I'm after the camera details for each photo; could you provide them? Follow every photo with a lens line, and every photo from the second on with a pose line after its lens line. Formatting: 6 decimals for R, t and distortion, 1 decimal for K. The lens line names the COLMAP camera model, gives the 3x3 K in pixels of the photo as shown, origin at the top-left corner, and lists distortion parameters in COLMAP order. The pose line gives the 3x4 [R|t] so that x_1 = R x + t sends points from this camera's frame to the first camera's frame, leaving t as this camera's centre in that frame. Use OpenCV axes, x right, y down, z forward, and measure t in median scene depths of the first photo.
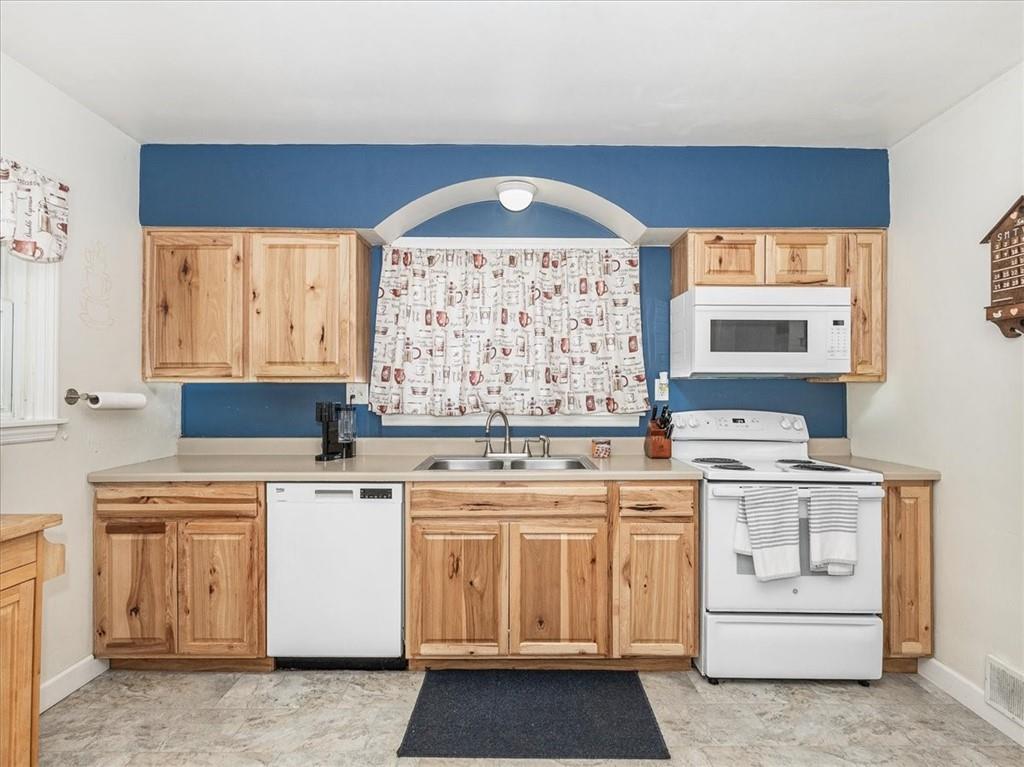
lens RADIAL K [[510.7, 0, 518.3], [0, 510.7, 388.2], [0, 0, 1]] dist [-0.010255, 0.001017]
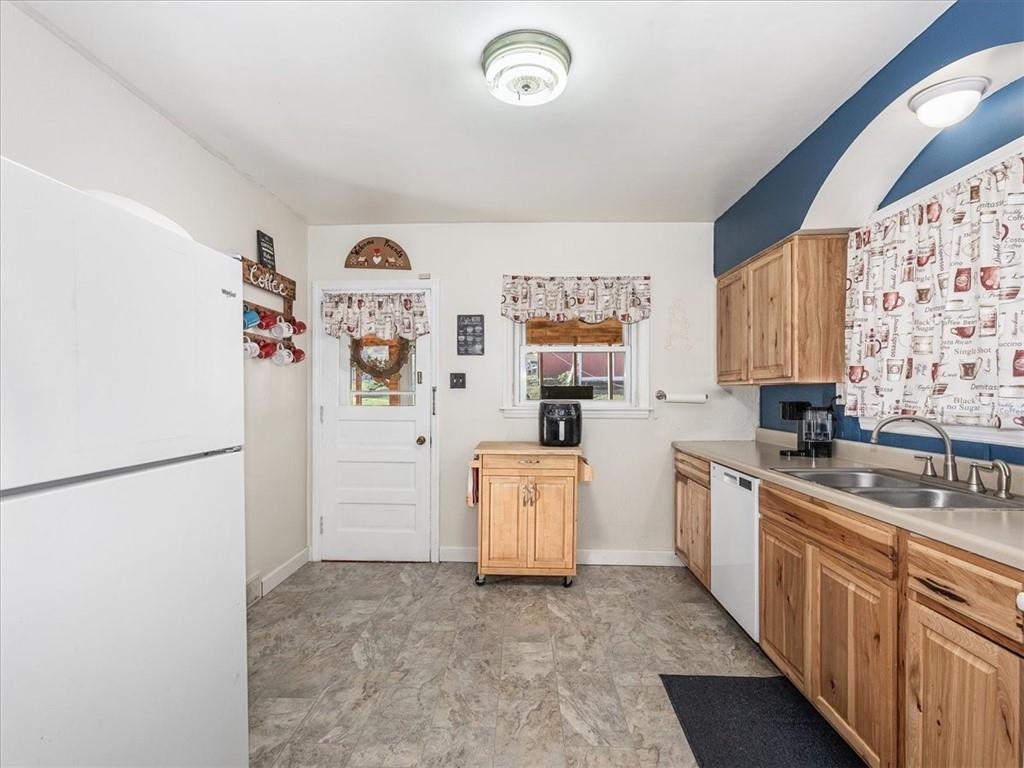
lens RADIAL K [[510.7, 0, 514.3], [0, 510.7, 390.9], [0, 0, 1]] dist [-0.010255, 0.001017]
pose [[-0.028907, -0.004571, -0.999572, 0.835005], [0.007455, 0.999961, -0.004789, 0.007533], [0.999554, -0.007590, -0.028872, 0.529353]]
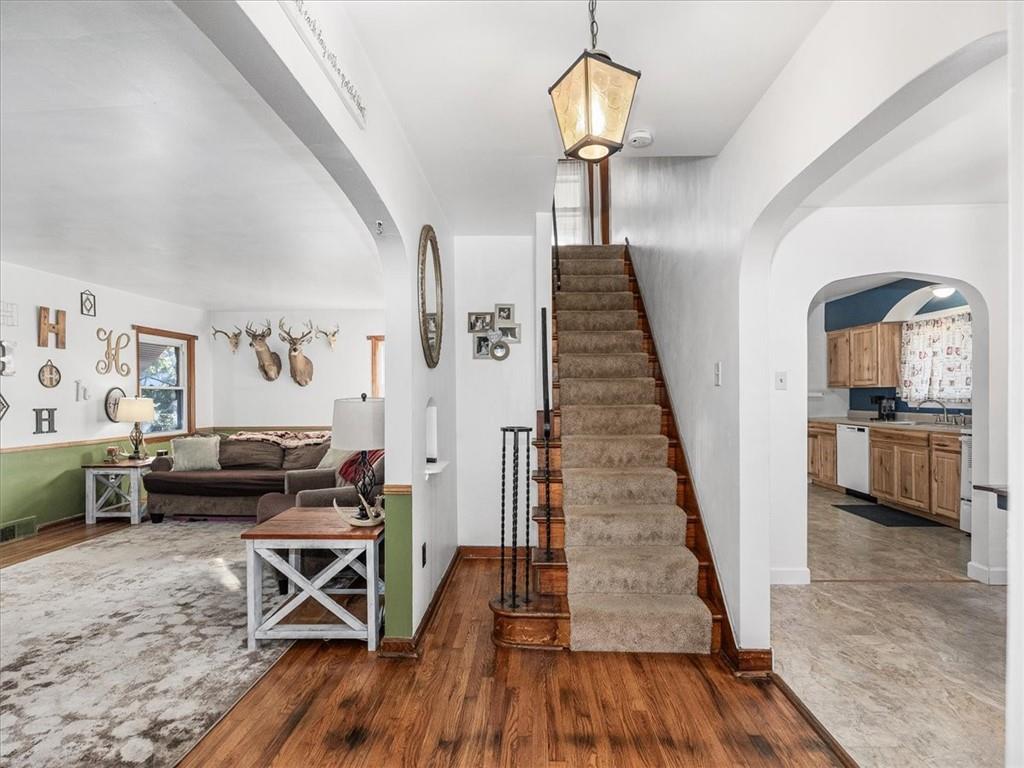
lens RADIAL K [[510.7, 0, 516.2], [0, 510.7, 391.3], [0, 0, 1]] dist [-0.010255, 0.001017]
pose [[-0.039829, -0.005636, -0.999191, 2.414820], [0.015960, 0.999853, -0.006276, -0.004546], [0.999079, -0.016197, -0.039734, -0.676503]]
